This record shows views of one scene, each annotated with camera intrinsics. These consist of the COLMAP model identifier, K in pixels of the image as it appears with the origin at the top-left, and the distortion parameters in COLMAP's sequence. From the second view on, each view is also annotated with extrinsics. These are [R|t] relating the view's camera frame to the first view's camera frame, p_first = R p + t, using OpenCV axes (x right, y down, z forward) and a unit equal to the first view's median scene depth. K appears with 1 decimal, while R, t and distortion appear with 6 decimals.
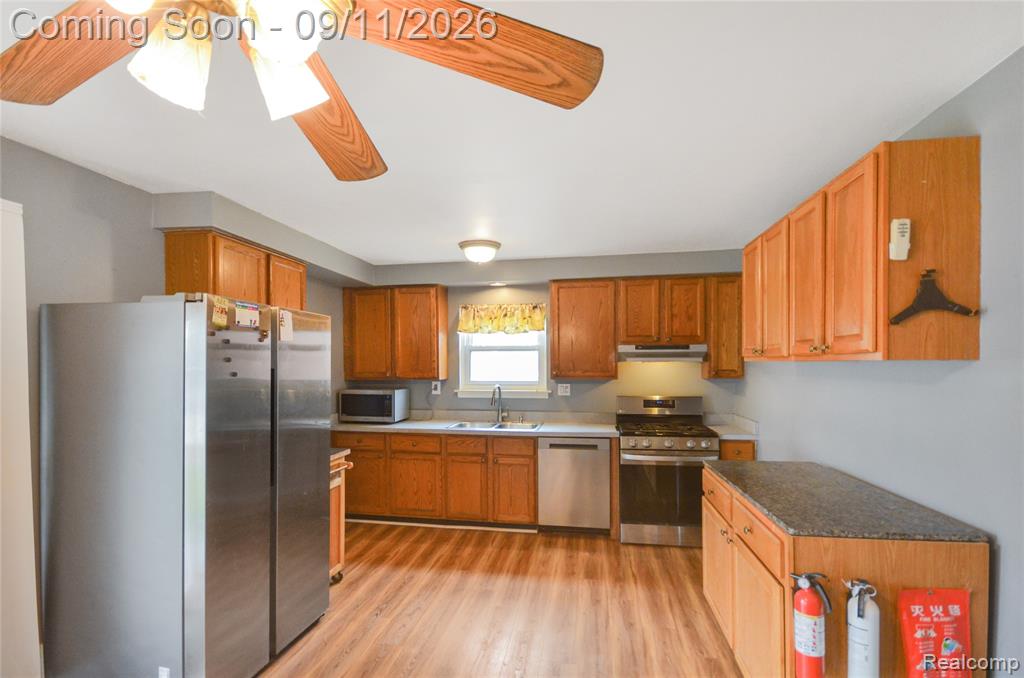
lens RADIAL K [[490.1, 0, 508.8], [0, 490.1, 367.0], [0, 0, 1]] dist [-0.000989, 0.011311]
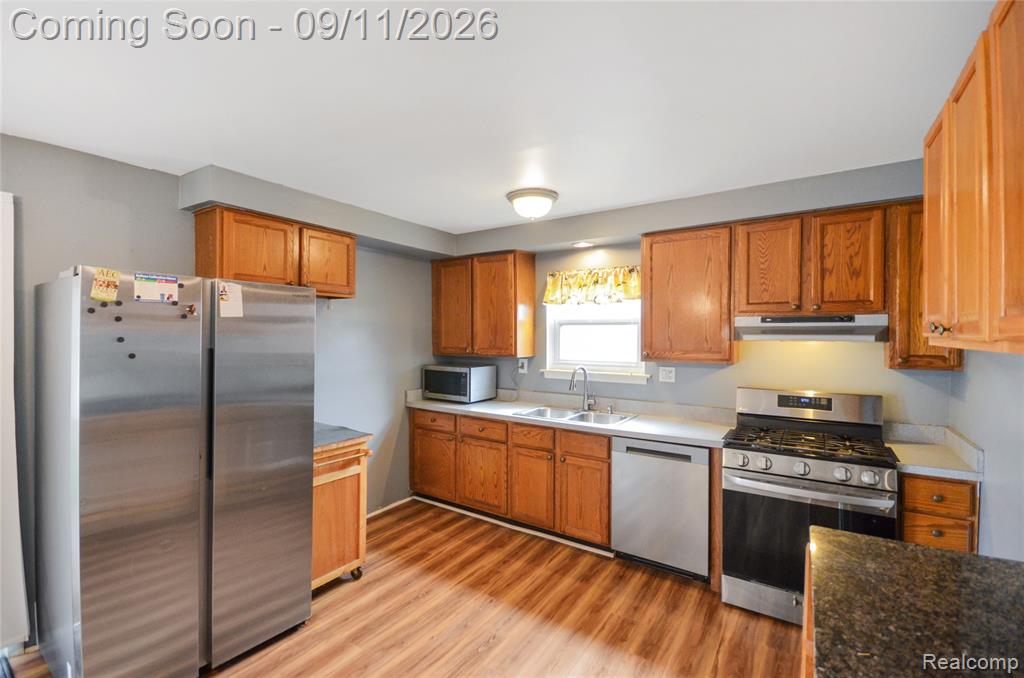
lens RADIAL K [[454.8, 0, 512.0], [0, 454.8, 339.0], [0, 0, 1]] dist [0.001444, 0.000091]
pose [[0.911618, 0.010086, -0.410916, 0.206312], [-0.008789, 0.999949, 0.005045, -0.013043], [0.410946, -0.000988, 0.911659, 0.272336]]
